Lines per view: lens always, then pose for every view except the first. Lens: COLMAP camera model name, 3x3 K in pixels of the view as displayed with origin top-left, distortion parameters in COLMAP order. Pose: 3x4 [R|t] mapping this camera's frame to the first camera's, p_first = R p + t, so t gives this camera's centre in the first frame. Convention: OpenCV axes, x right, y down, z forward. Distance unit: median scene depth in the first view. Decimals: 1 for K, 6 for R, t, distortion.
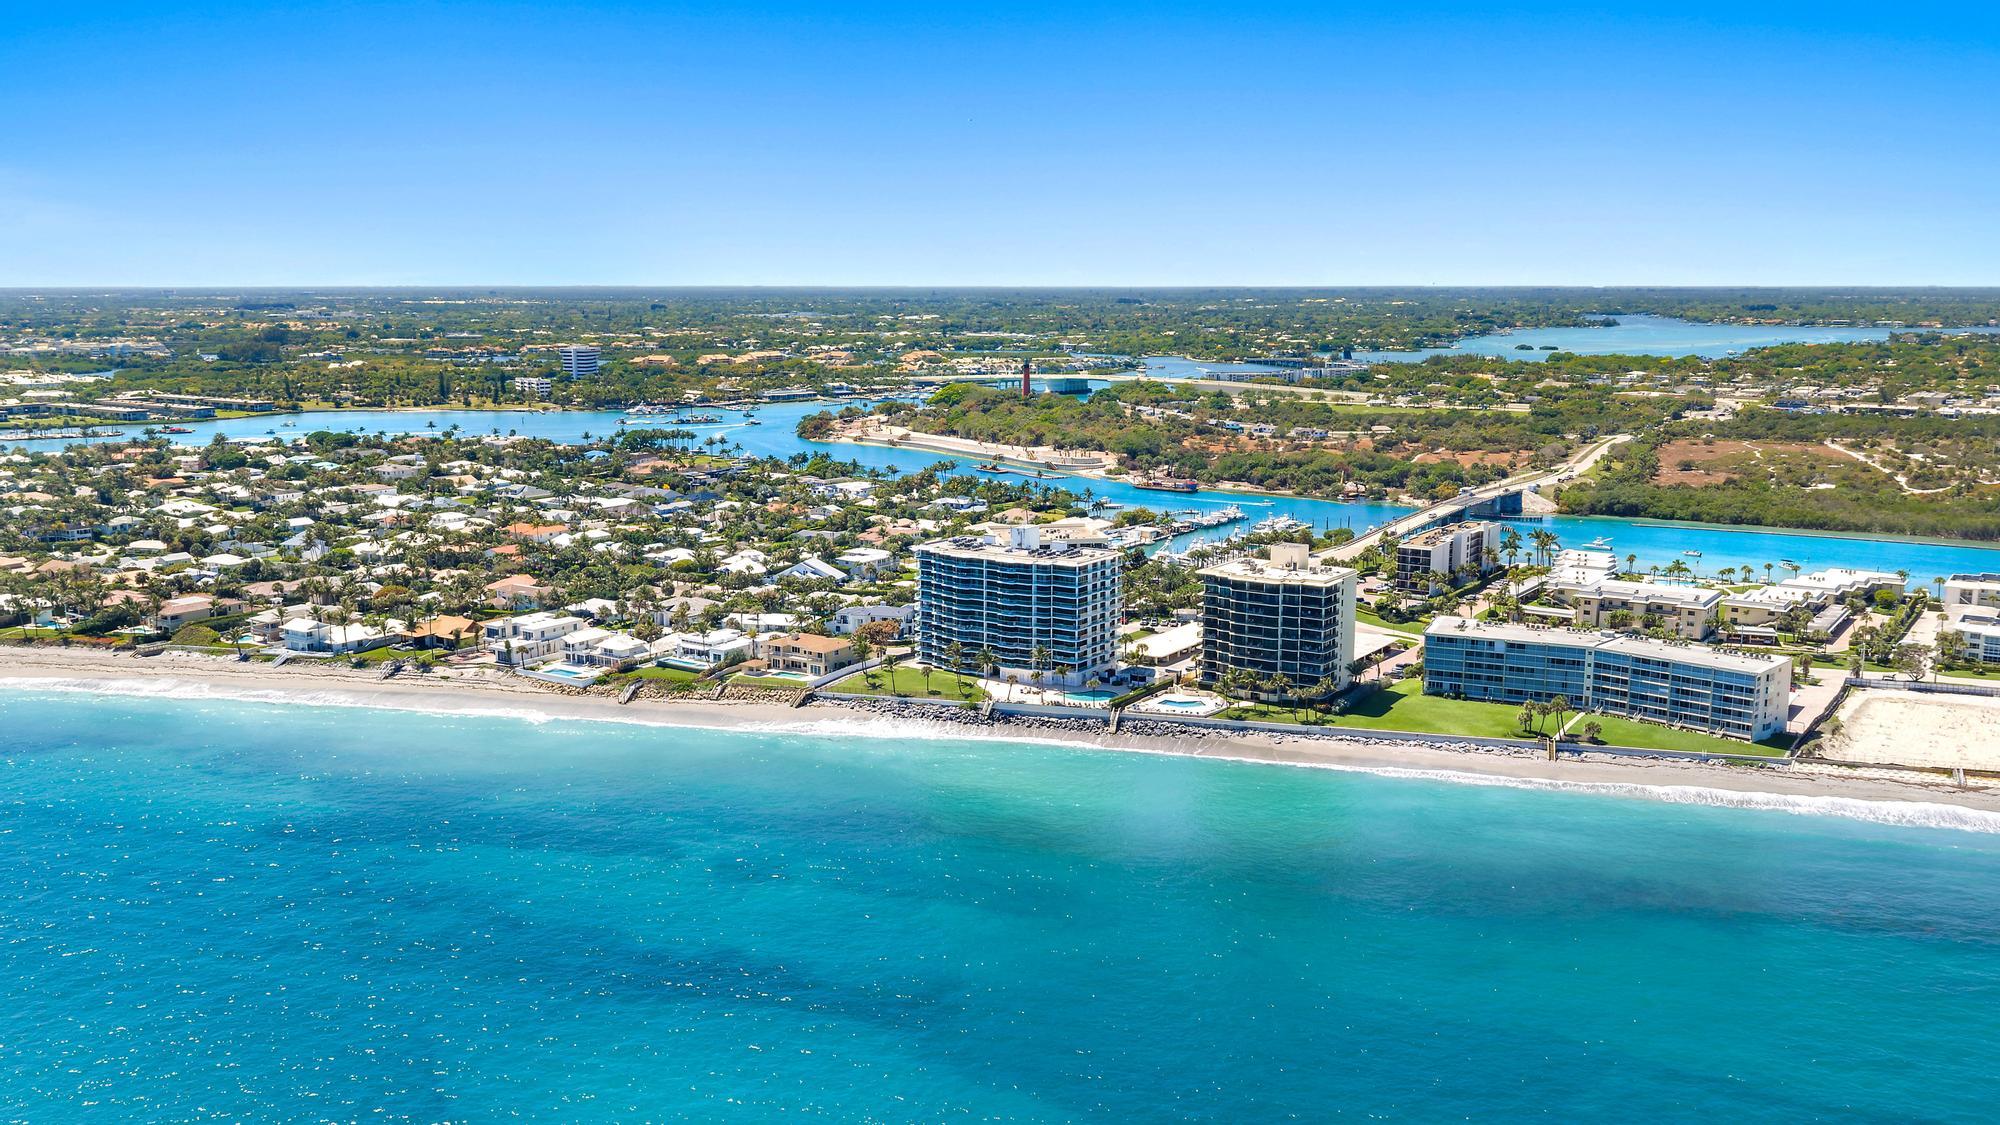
lens RADIAL K [[1722.4, 0, 1002.7], [0, 1722.4, 565.5], [0, 0, 1]] dist [0.009709, -0.003574]
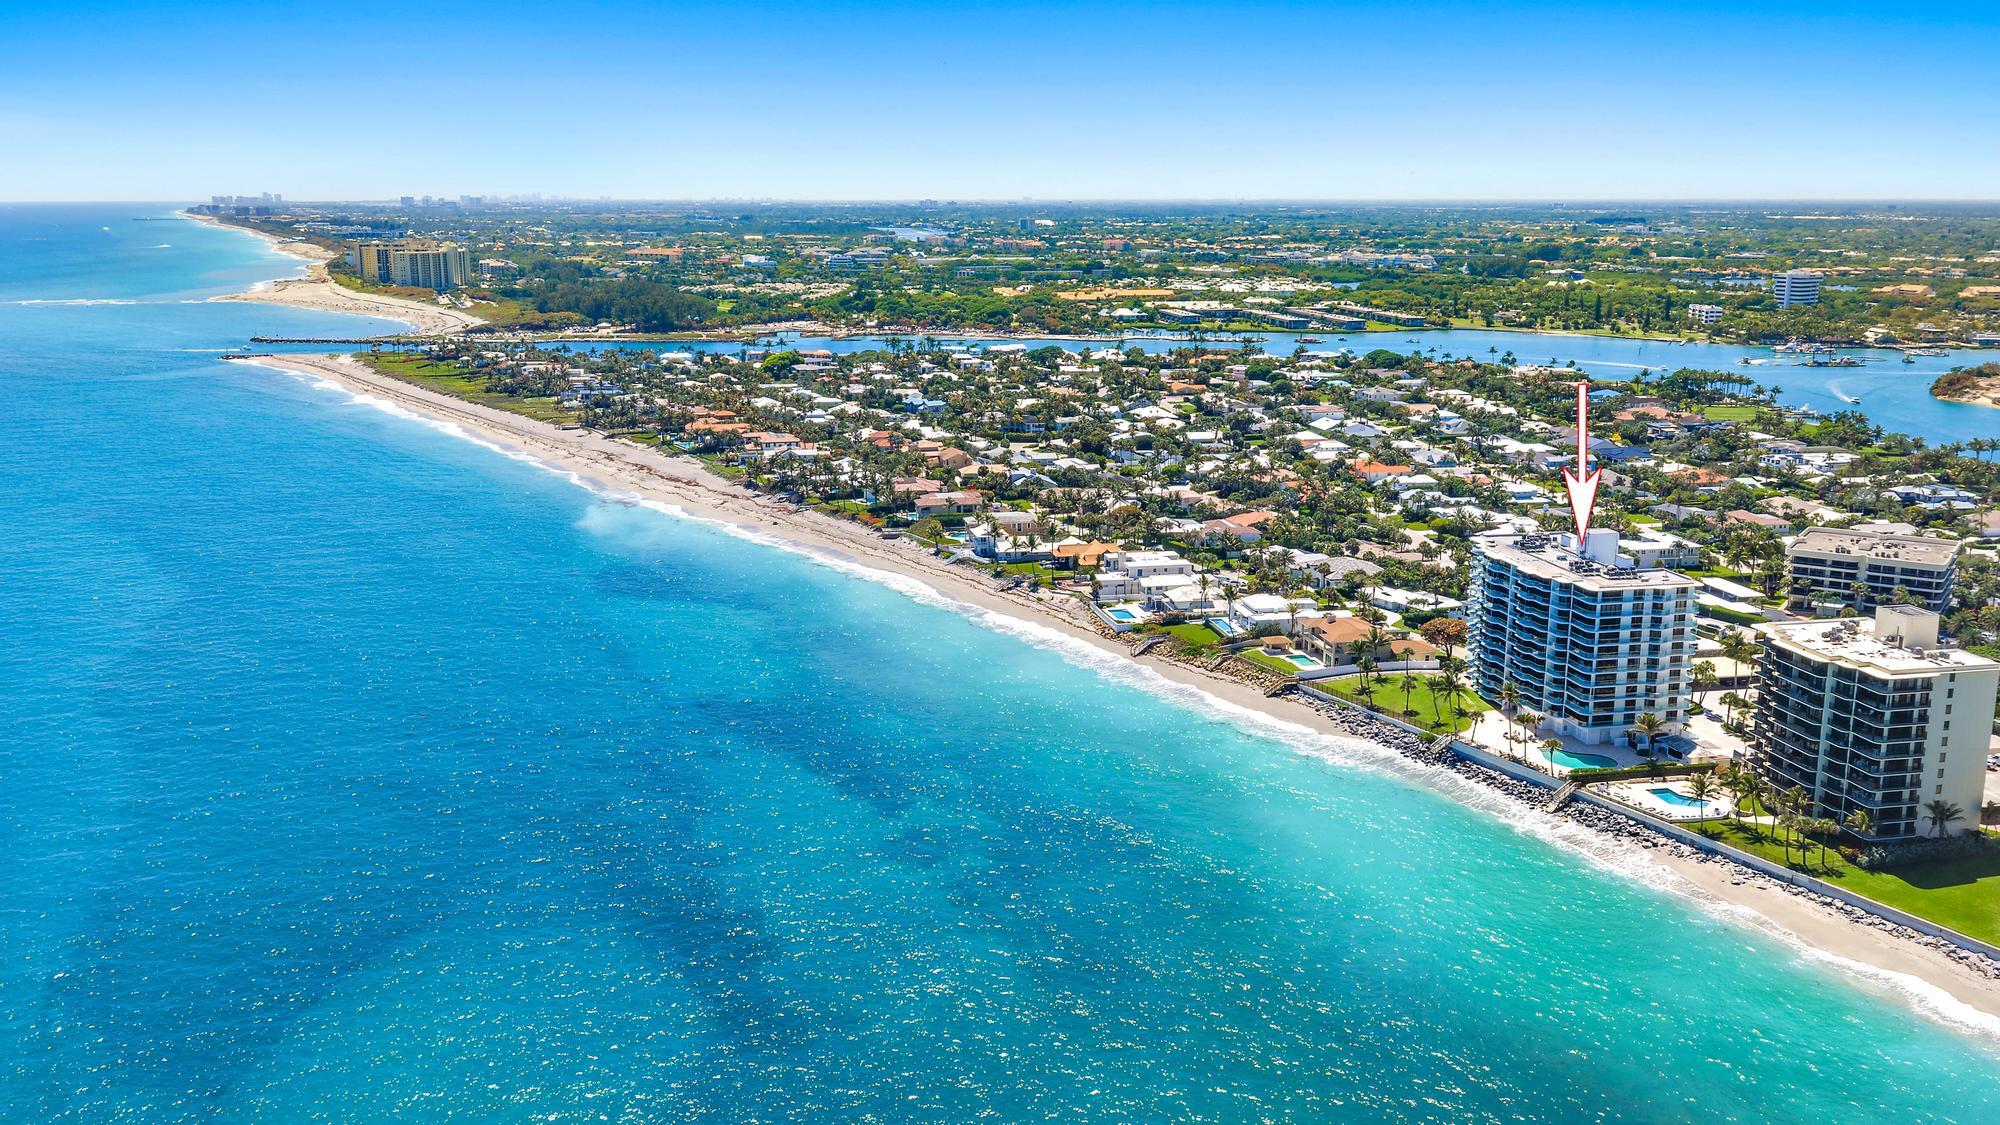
lens RADIAL K [[1722.4, 0, 1001.0], [0, 1722.4, 558.7], [0, 0, 1]] dist [0.009709, -0.003574]
pose [[0.699912, 0.148034, -0.698720, 0.389122], [-0.115739, 0.988863, 0.093568, -0.054717], [0.704789, 0.015380, 0.709250, 0.262493]]
